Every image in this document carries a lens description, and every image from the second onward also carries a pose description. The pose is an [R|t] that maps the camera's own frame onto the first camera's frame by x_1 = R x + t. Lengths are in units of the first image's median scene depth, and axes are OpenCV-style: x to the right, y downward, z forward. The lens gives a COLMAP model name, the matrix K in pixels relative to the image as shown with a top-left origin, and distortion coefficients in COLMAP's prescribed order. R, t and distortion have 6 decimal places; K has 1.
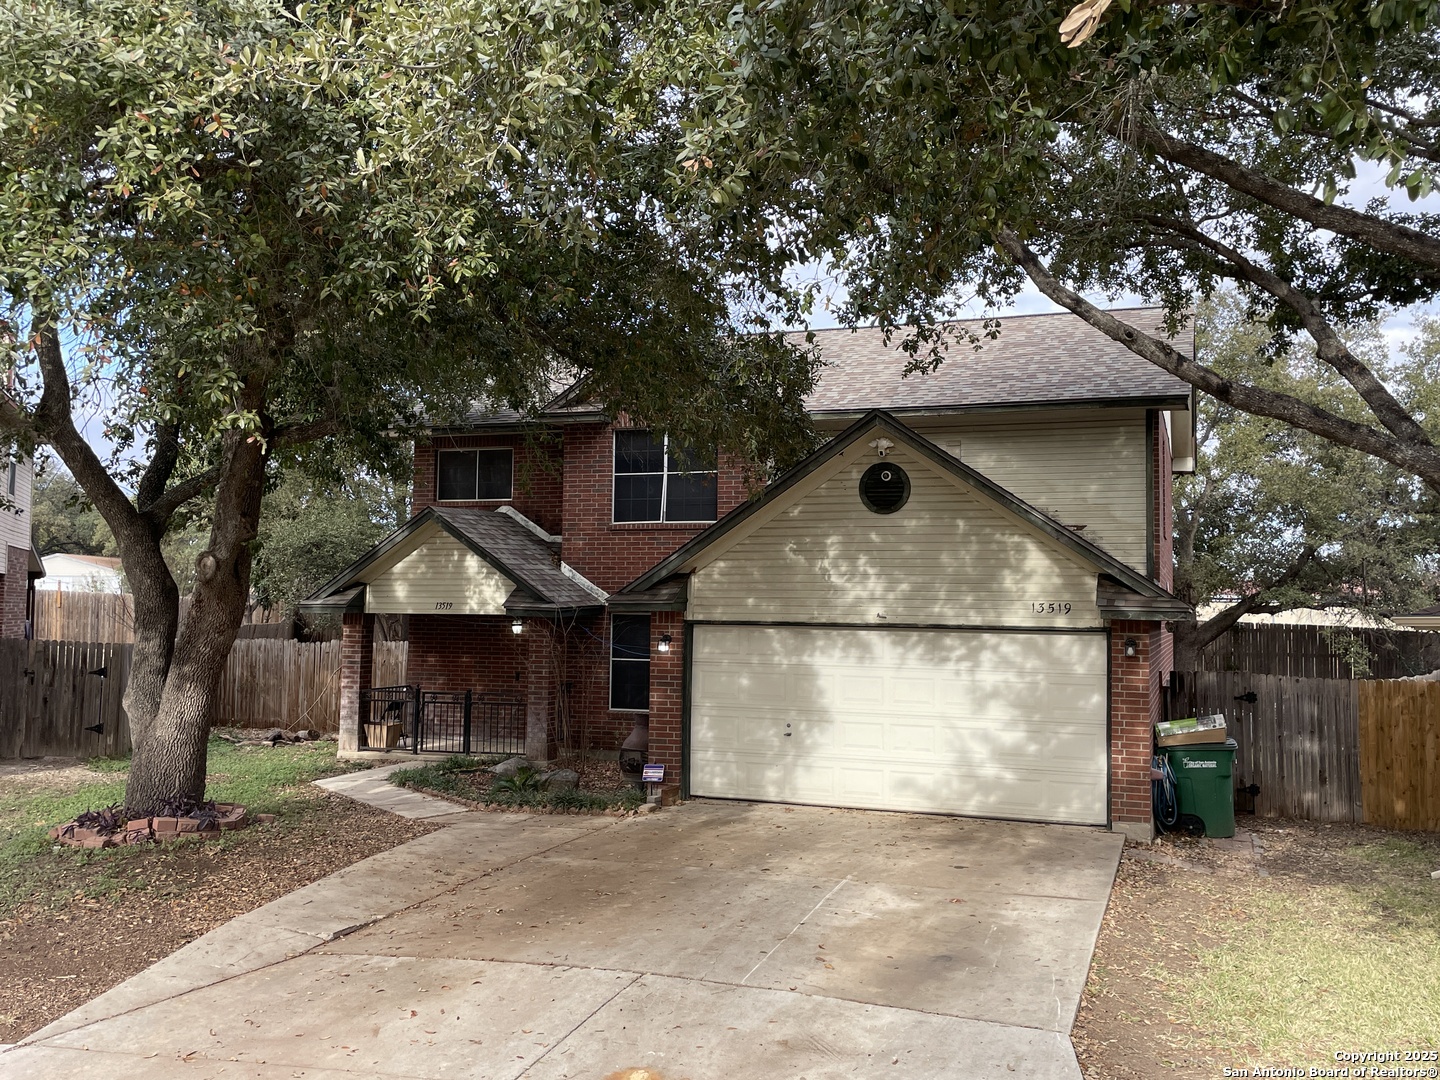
lens RADIAL K [[1286.3, 0, 720.0], [0, 1286.3, 540.0], [0, 0, 1]] dist [0.098189, -0.103321]
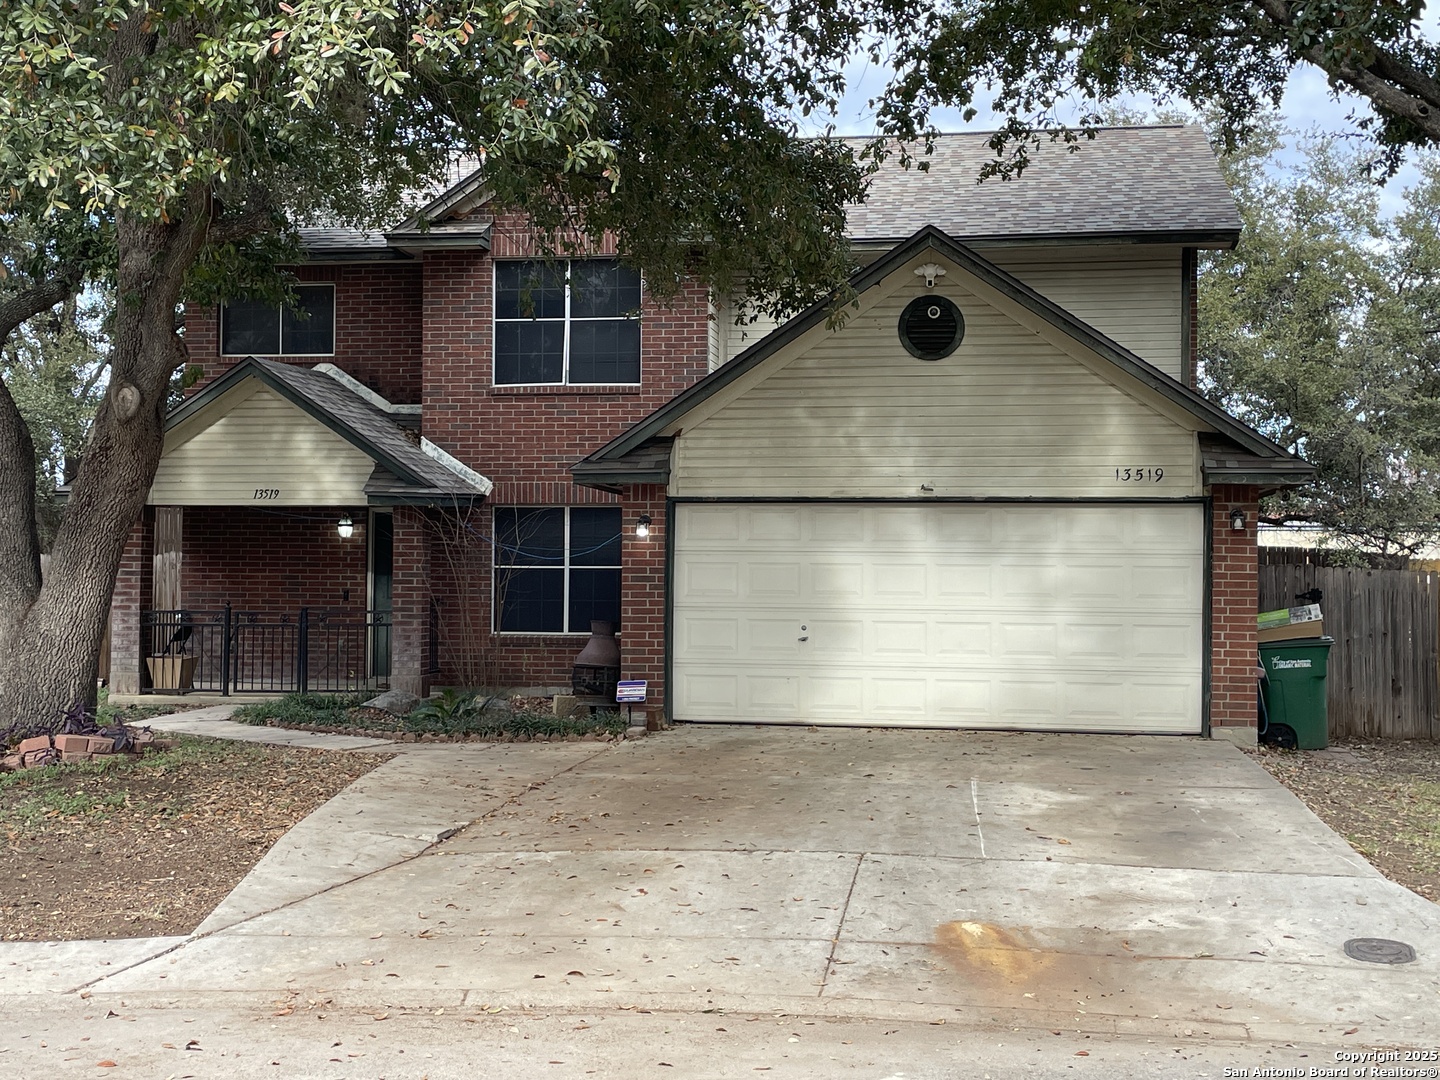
lens RADIAL K [[1784.3, 0, 720.0], [0, 1784.3, 540.0], [0, 0, 1]] dist [0.107353, -0.040927]
pose [[0.982683, -0.002199, 0.185282, -0.180063], [-0.005595, 0.999122, 0.041531, 0.039997], [-0.185211, -0.041848, 0.981807, -0.059027]]
